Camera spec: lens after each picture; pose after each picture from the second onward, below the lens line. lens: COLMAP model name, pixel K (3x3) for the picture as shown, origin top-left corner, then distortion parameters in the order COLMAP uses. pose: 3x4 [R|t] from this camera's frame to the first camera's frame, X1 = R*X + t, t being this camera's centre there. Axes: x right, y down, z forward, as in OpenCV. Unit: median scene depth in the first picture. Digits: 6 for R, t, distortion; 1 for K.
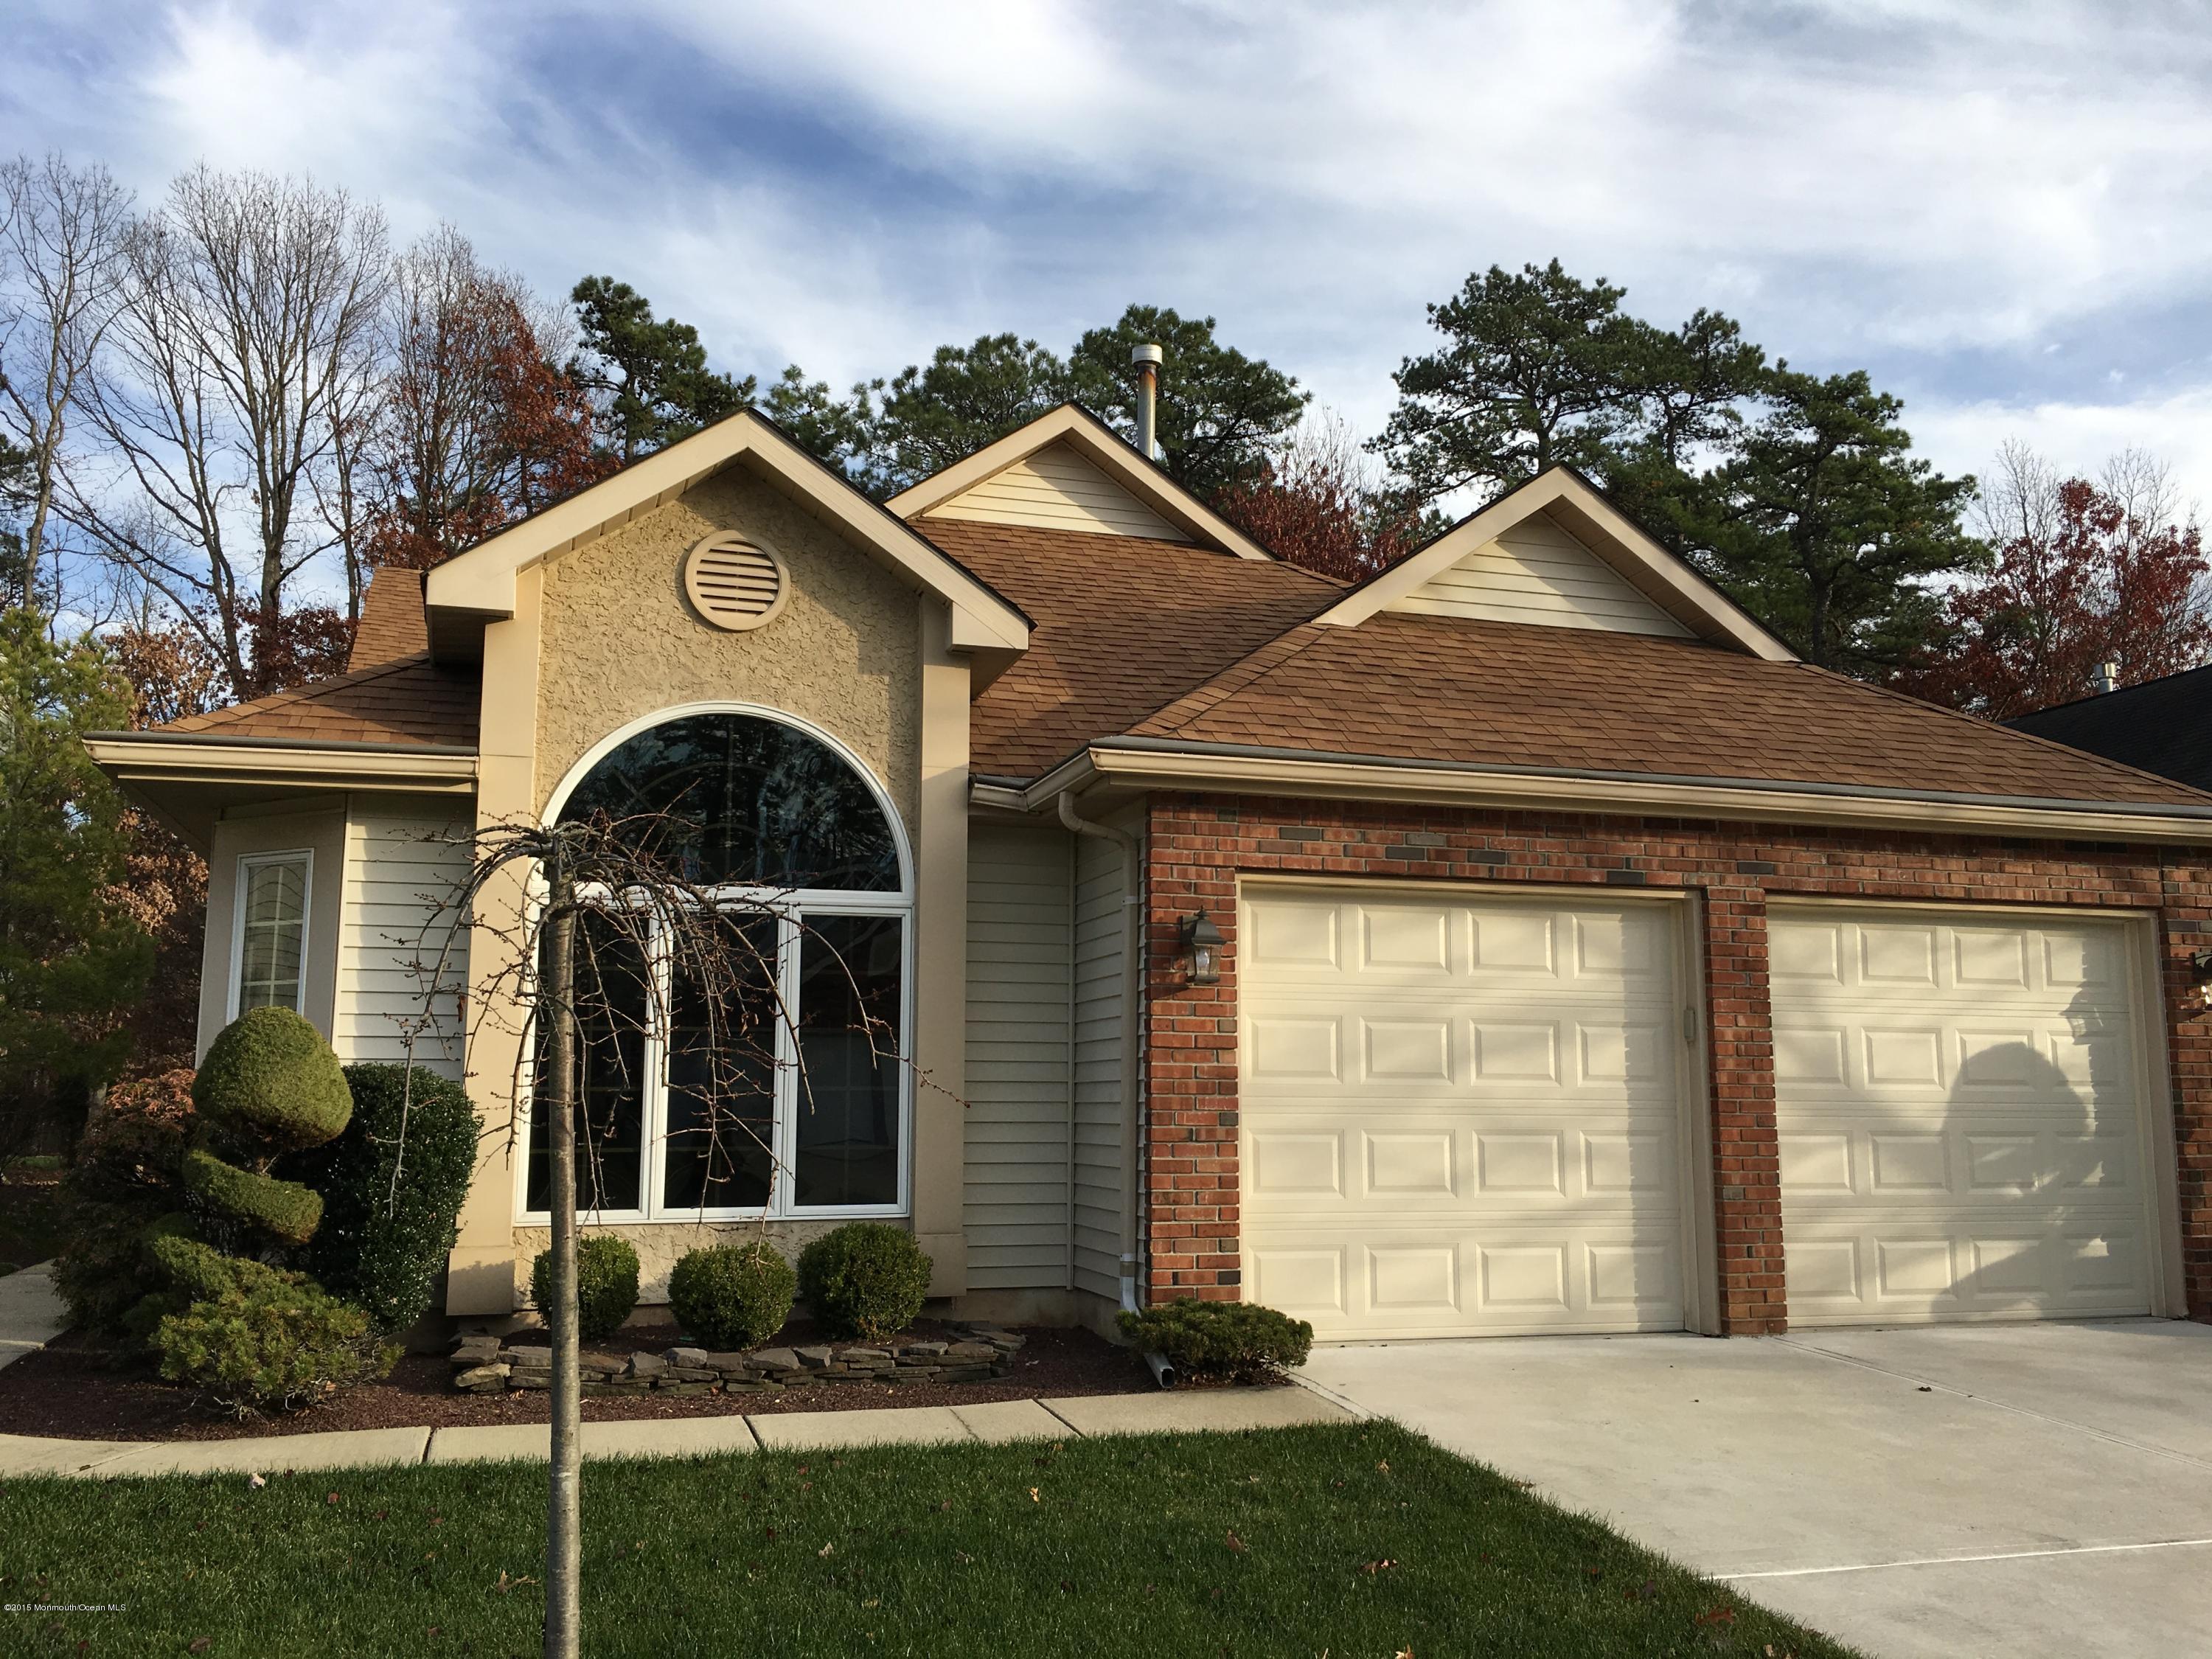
lens RADIAL K [[1885.0, 0, 1111.4], [0, 1885.0, 814.8], [0, 0, 1]] dist [0.084416, -0.124675]
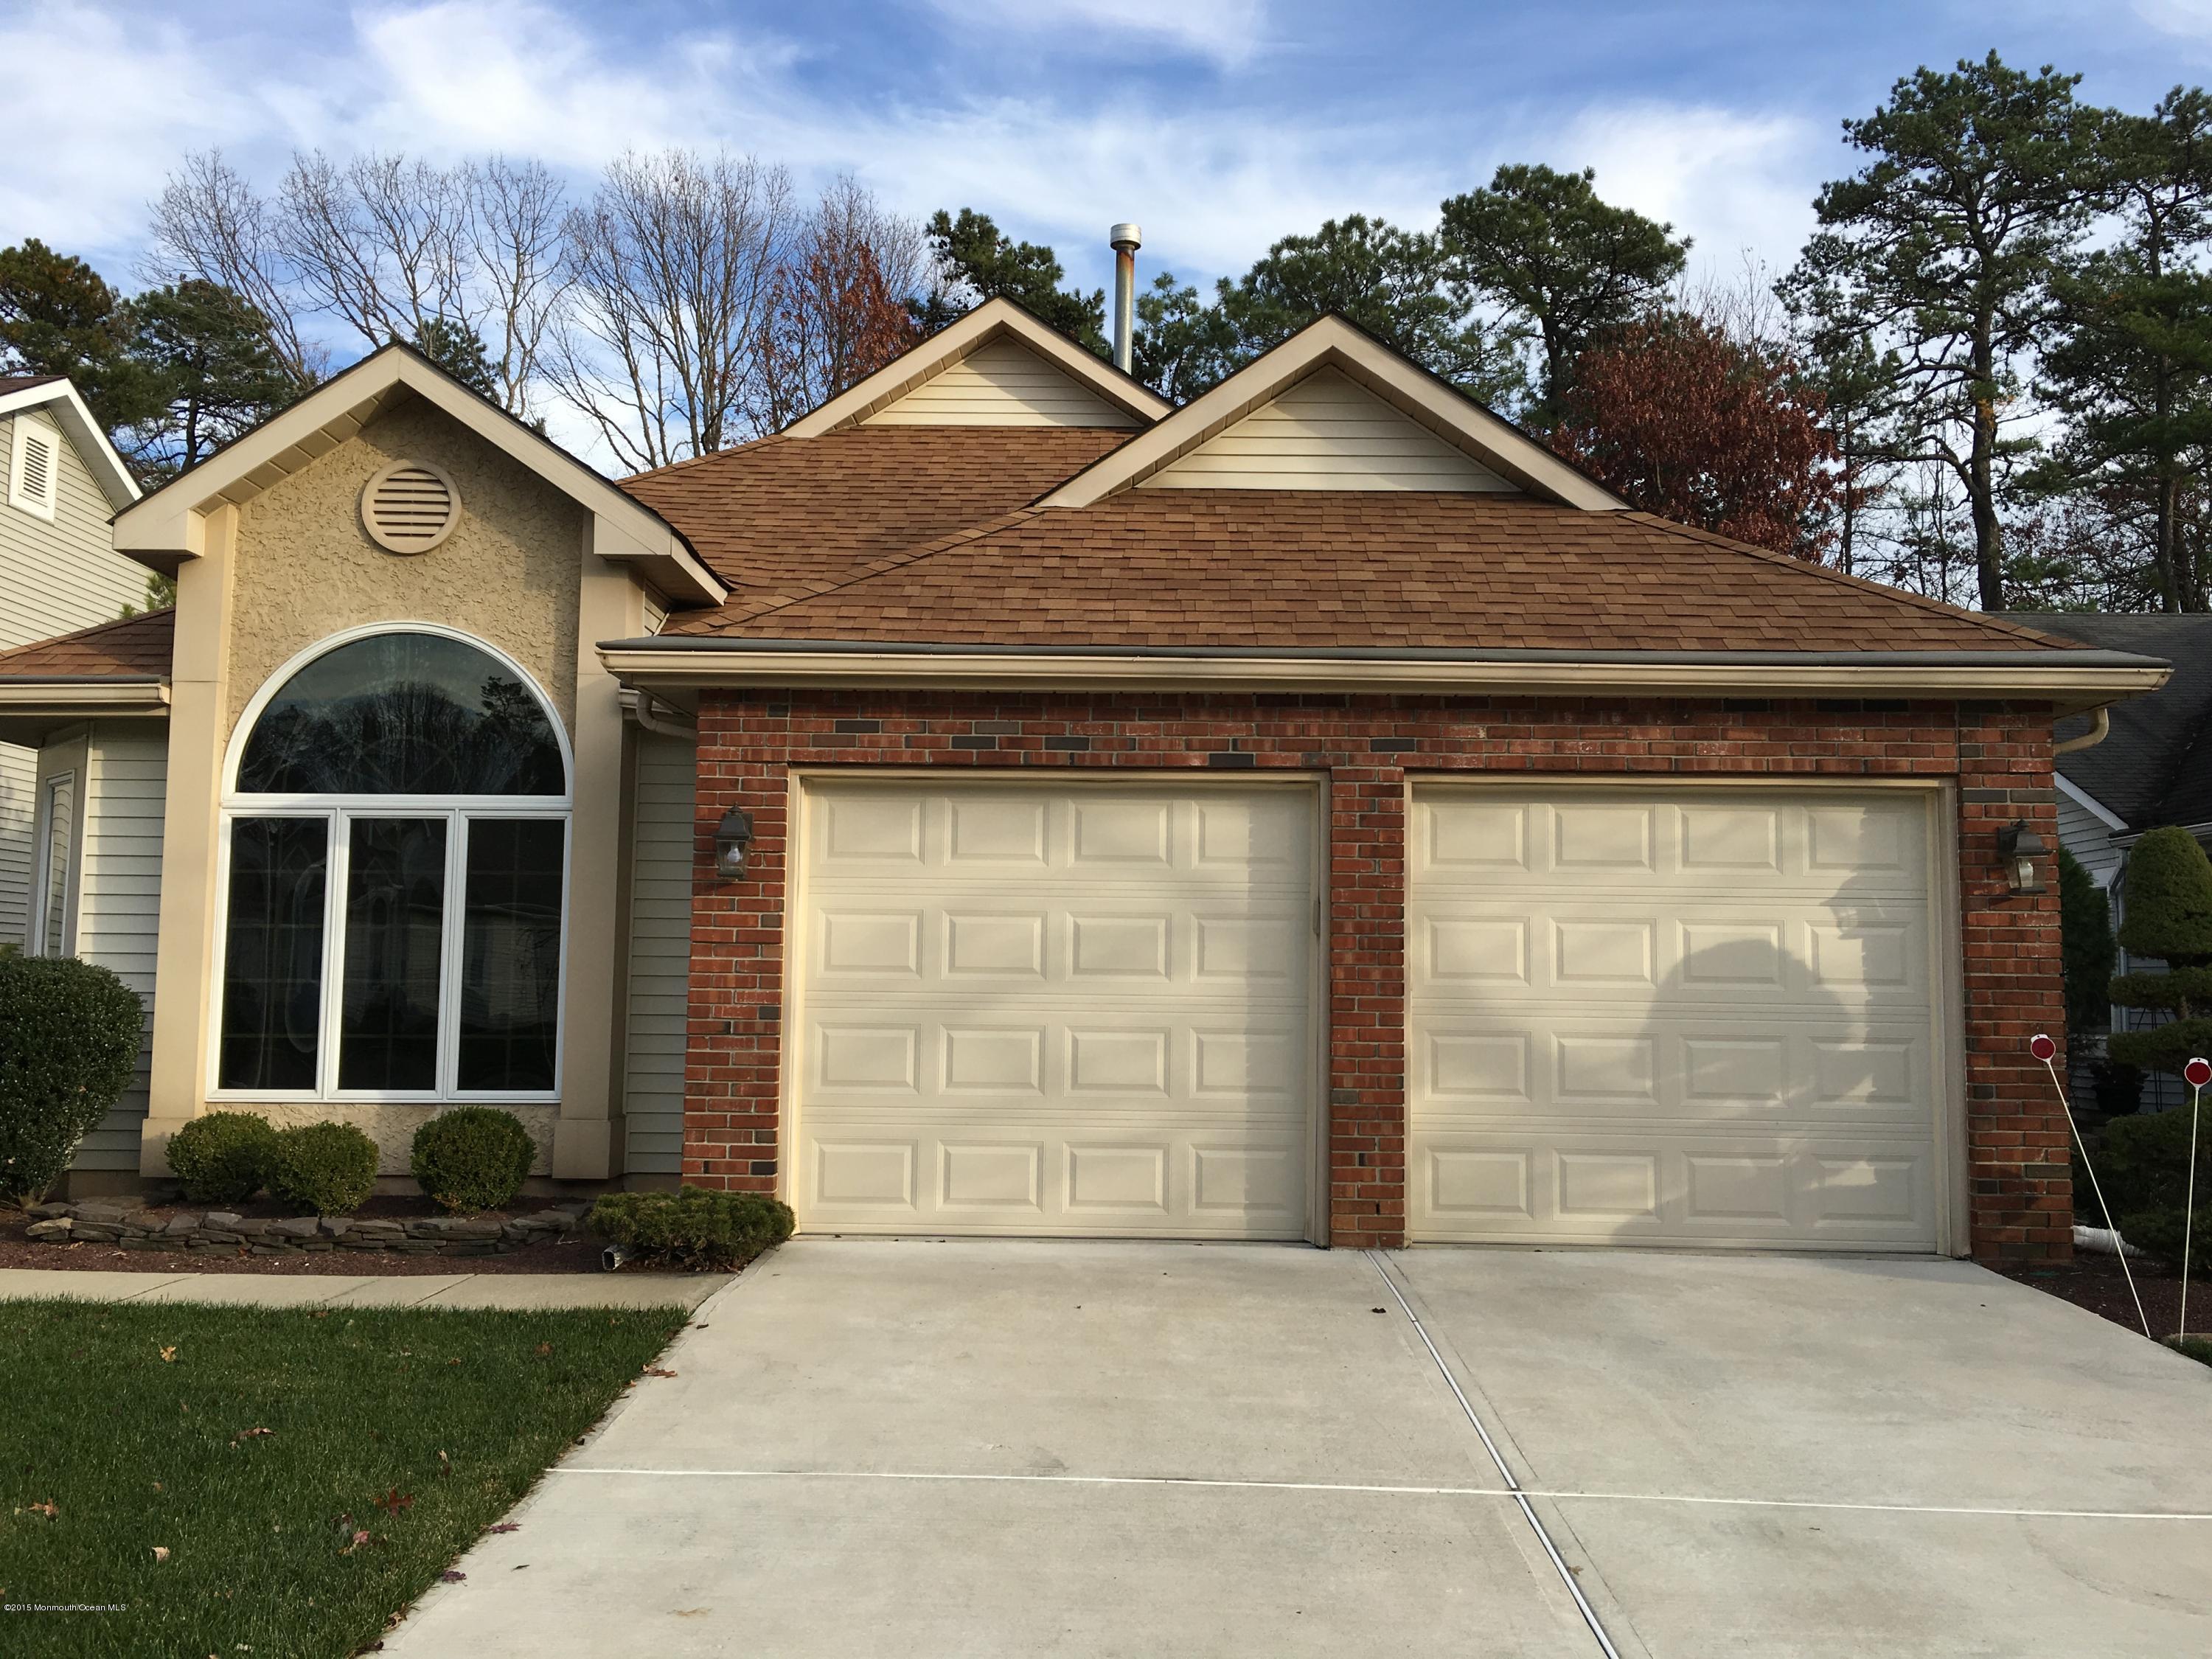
lens RADIAL K [[1885.0, 0, 1111.4], [0, 1885.0, 814.8], [0, 0, 1]] dist [0.084416, -0.124675]
pose [[0.950036, -0.022249, -0.311347, 0.499284], [0.038058, 0.998271, 0.044794, 0.015900], [0.309812, -0.054405, 0.949240, 0.096068]]
